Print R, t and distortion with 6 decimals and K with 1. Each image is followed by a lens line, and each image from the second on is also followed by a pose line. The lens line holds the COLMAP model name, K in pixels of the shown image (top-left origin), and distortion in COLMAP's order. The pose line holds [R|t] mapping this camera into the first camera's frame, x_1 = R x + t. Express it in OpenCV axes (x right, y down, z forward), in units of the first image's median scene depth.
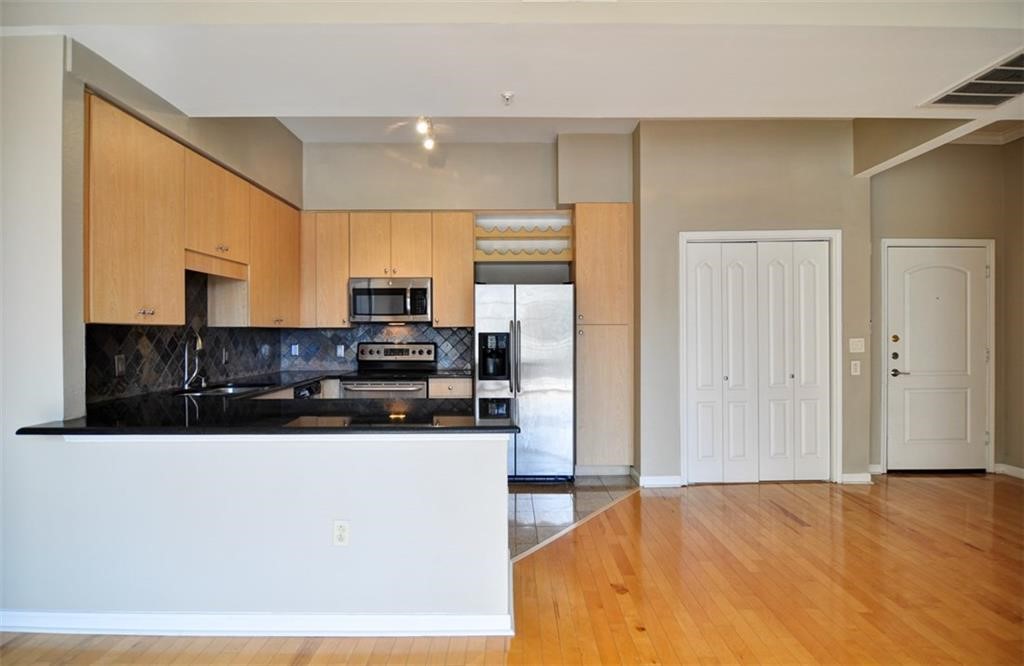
lens RADIAL K [[574.3, 0, 518.2], [0, 574.3, 334.9], [0, 0, 1]] dist [0.000199, -0.021108]
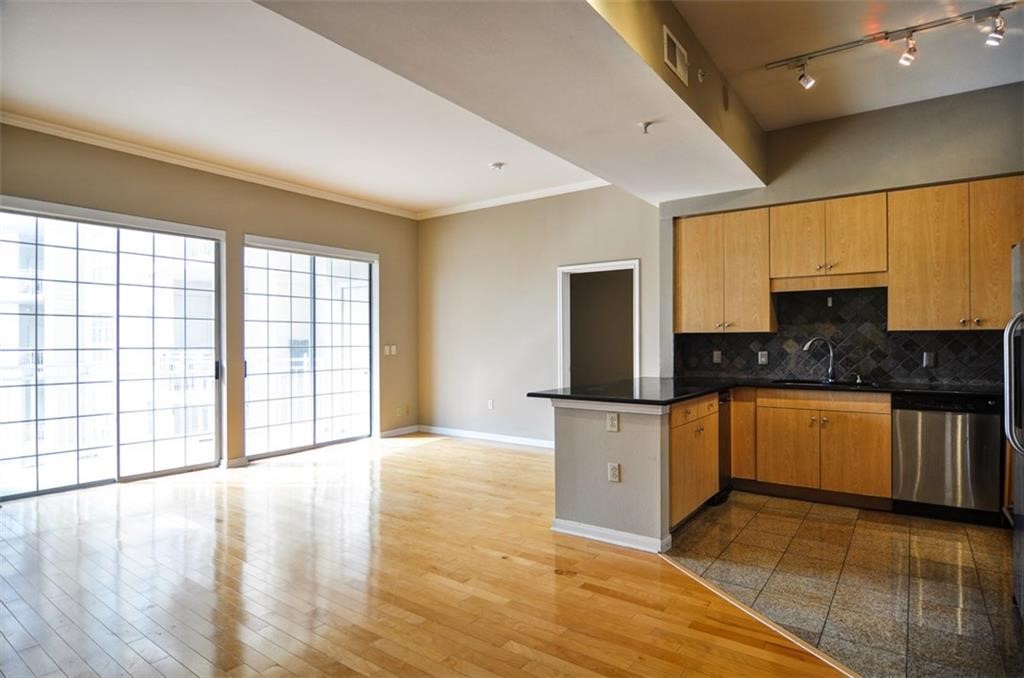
lens RADIAL K [[551.8, 0, 509.1], [0, 551.8, 341.2], [0, 0, 1]] dist [-0.001004, -0.014125]
pose [[-0.606029, 0.006856, -0.795413, 0.644841], [0.002383, 0.999974, 0.006804, -0.003413], [0.795439, 0.002228, -0.606030, 0.932128]]
